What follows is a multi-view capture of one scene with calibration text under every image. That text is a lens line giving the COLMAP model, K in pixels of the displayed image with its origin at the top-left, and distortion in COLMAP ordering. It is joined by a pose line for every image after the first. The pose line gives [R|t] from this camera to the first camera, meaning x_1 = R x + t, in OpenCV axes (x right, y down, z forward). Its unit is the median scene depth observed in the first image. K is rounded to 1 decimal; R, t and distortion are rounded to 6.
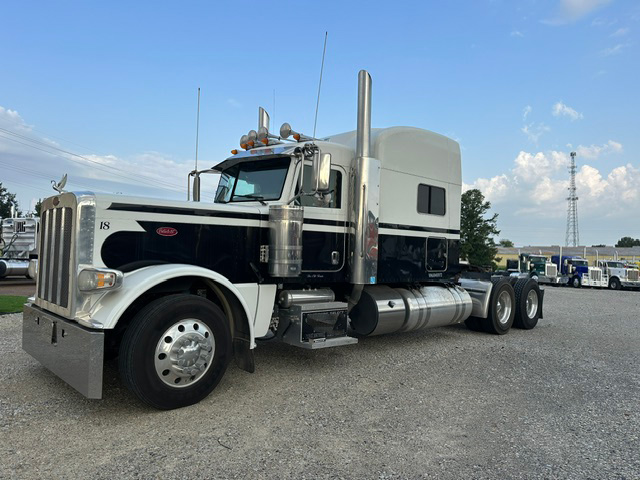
lens RADIAL K [[457.8, 0, 320.0], [0, 457.8, 240.0], [0, 0, 1]] dist [0.005137, 0.001965]
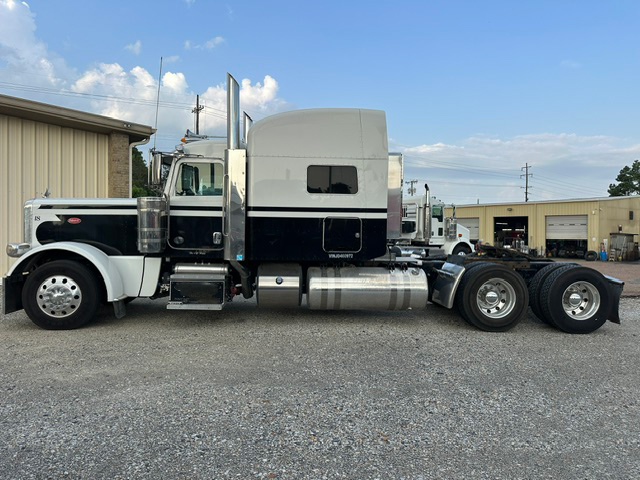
lens RADIAL K [[457.8, 0, 320.0], [0, 457.8, 240.0], [0, 0, 1]] dist [0.005137, 0.001965]
pose [[0.761363, 0.003979, -0.648313, 0.858993], [0.021692, 0.999265, 0.031608, 0.010750], [0.647962, -0.038128, 0.760717, 0.226926]]
